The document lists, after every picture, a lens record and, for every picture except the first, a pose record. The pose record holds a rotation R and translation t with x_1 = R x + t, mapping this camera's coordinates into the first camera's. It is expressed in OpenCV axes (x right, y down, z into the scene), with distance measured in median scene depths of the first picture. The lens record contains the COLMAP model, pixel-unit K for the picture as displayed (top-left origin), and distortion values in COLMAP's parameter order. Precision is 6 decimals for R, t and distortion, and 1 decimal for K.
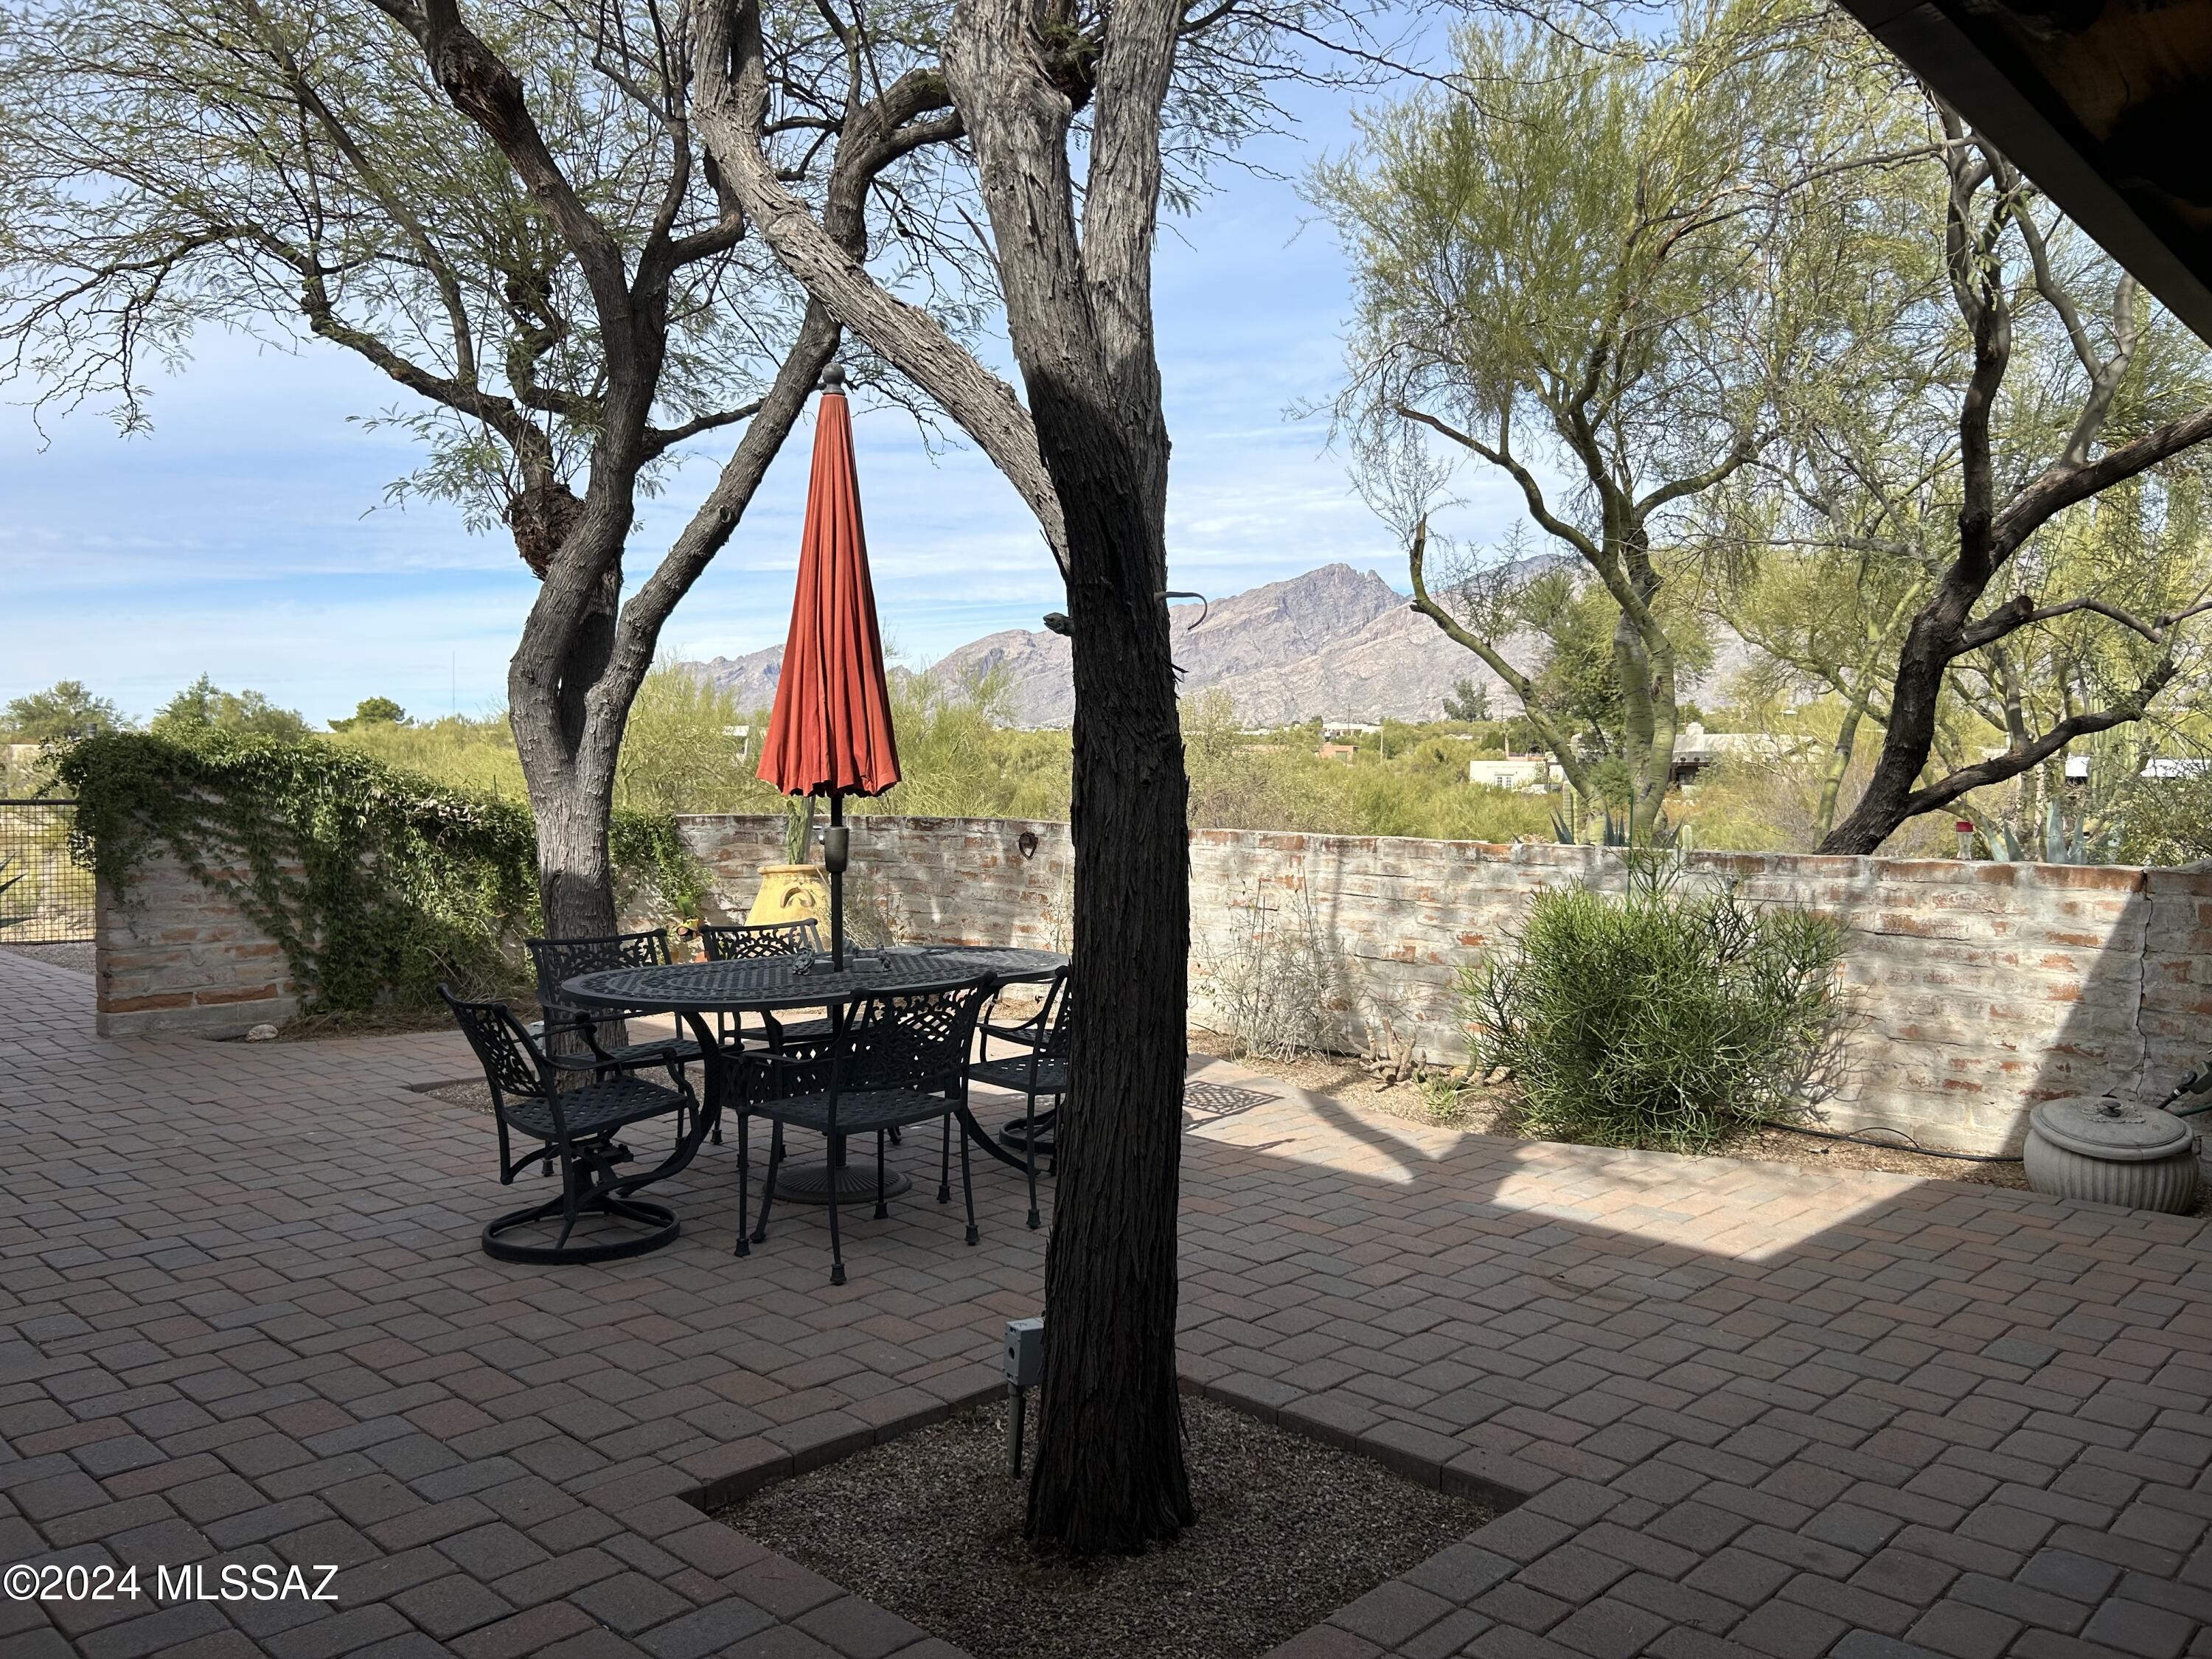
lens RADIAL K [[1670.0, 0, 1106.0], [0, 1670.0, 829.5], [0, 0, 1]] dist [0.051517, -0.000664]
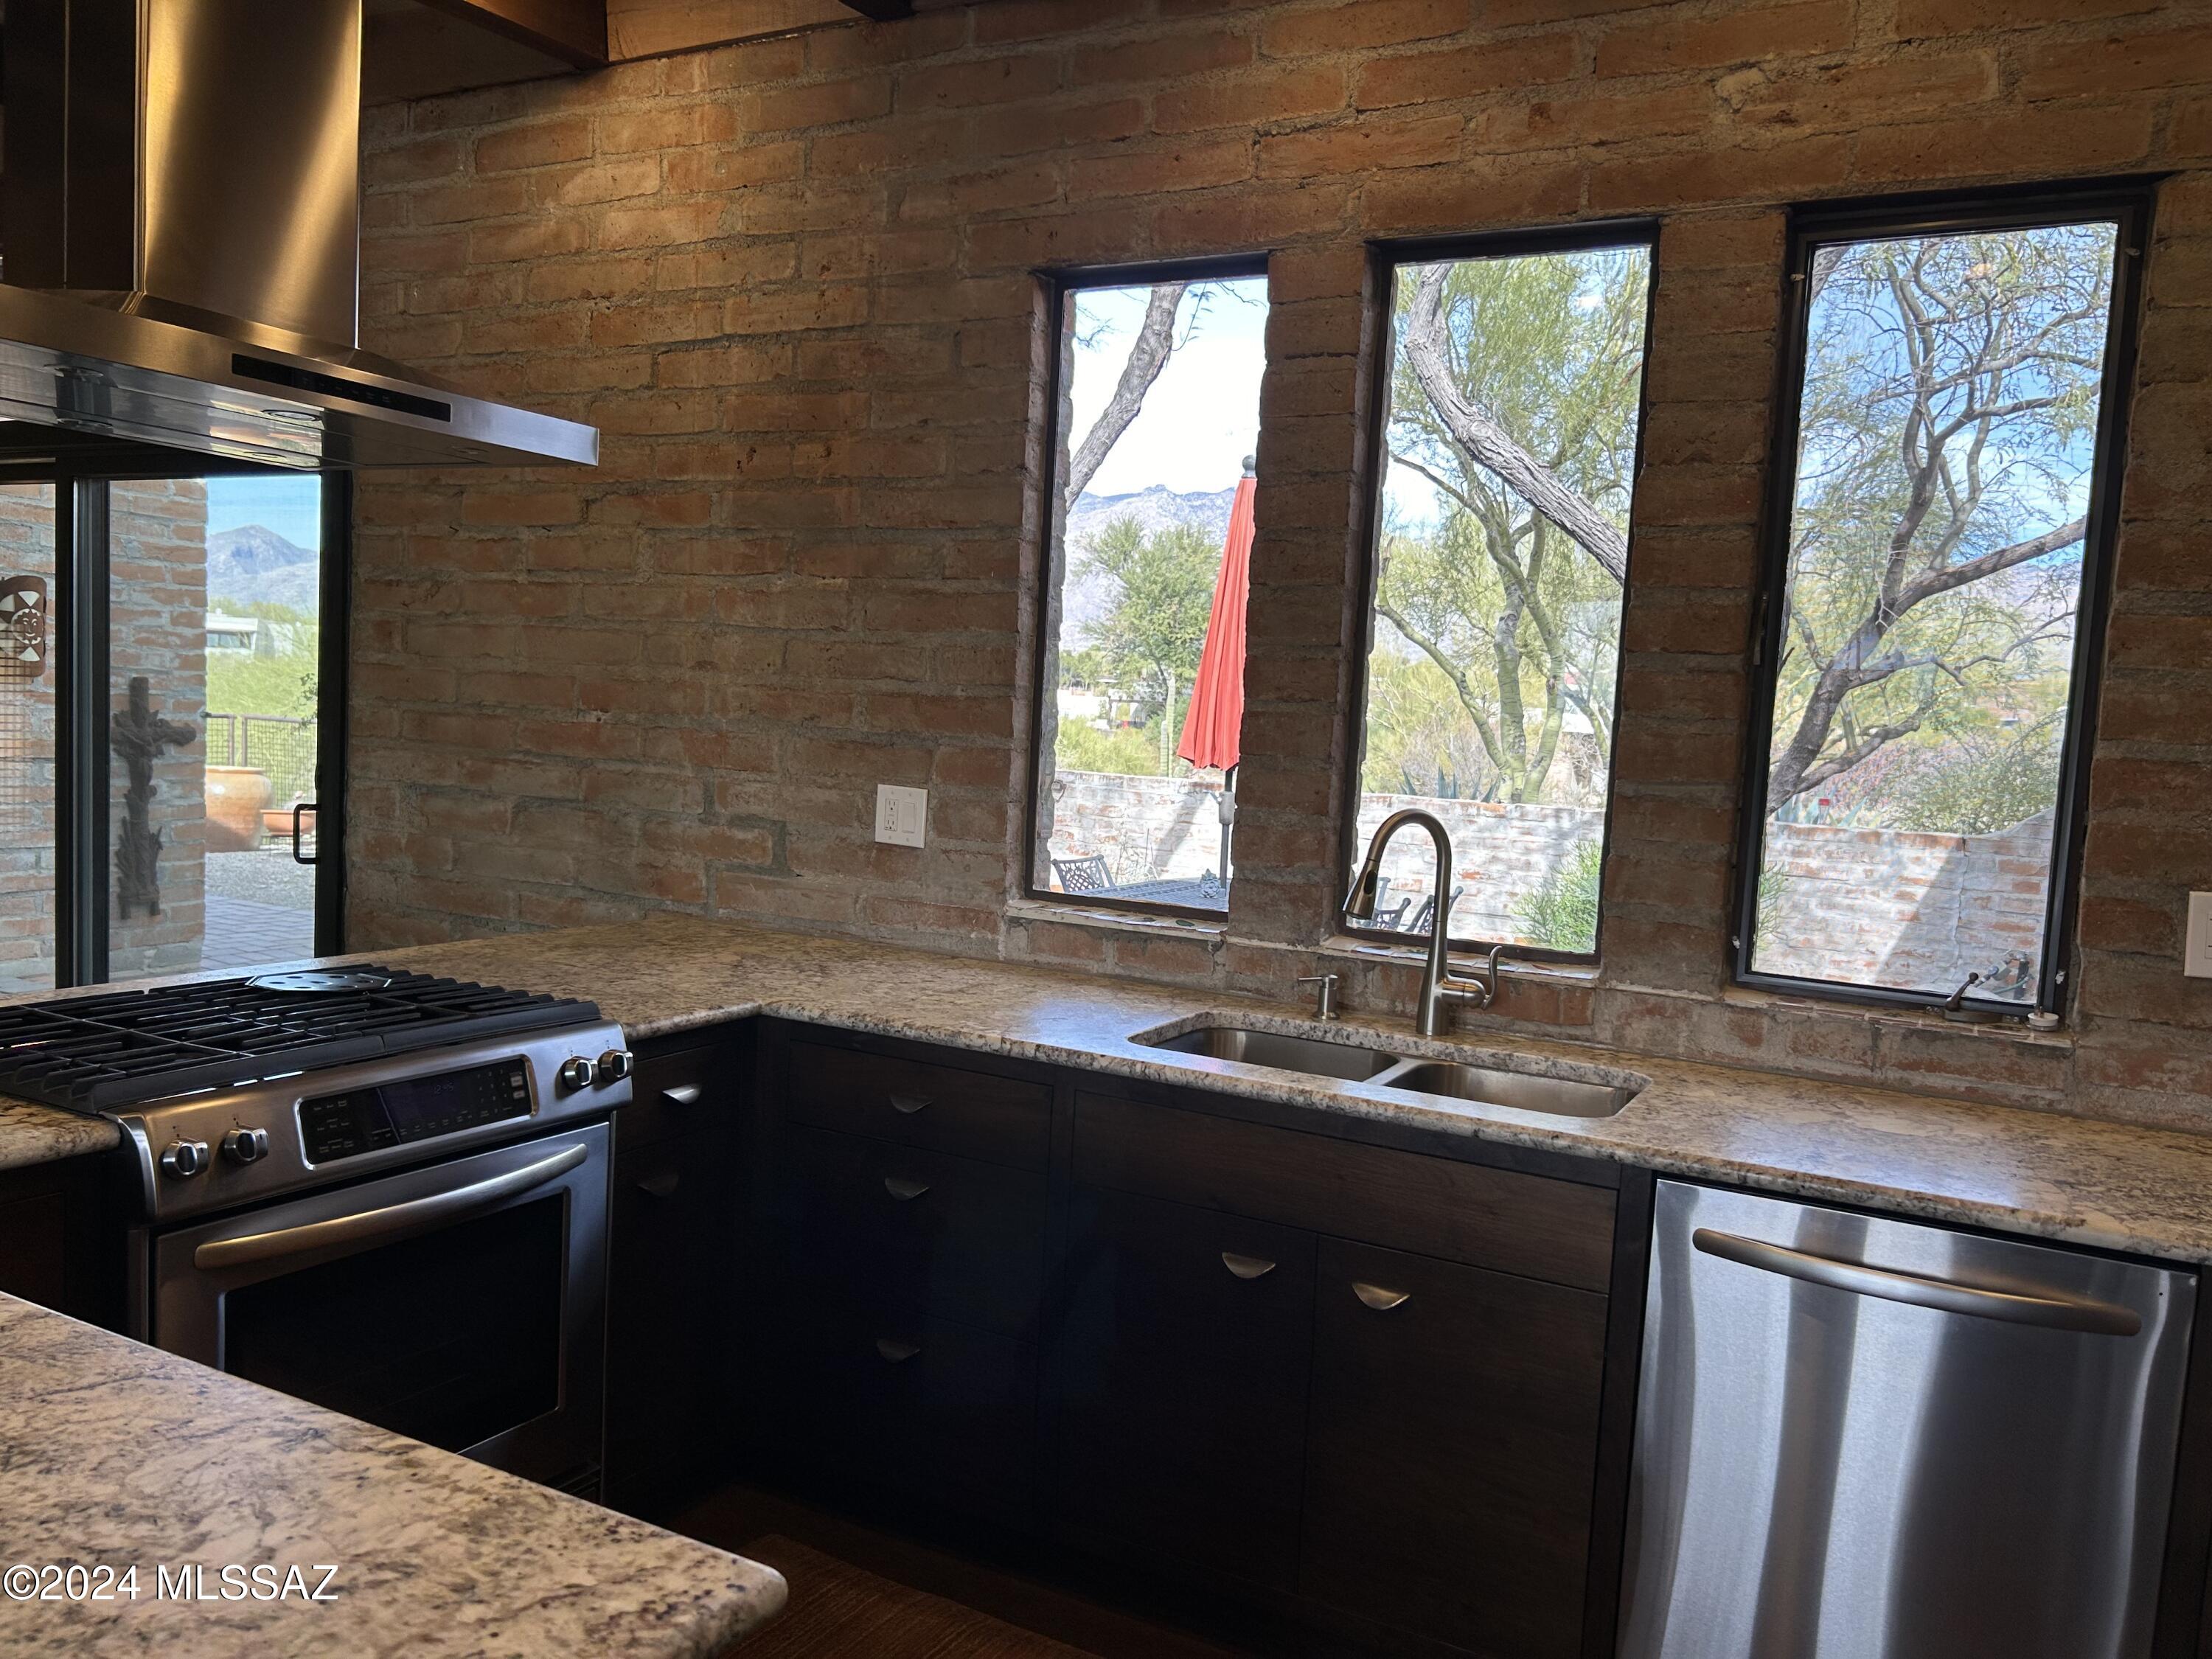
lens RADIAL K [[1670.0, 0, 1106.0], [0, 1670.0, 829.5], [0, 0, 1]] dist [0.051517, -0.000664]
pose [[0.960756, 0.020828, 0.276610, -0.390513], [-0.033427, 0.998603, 0.040912, -0.013584], [-0.275372, -0.048552, 0.960111, -0.177622]]
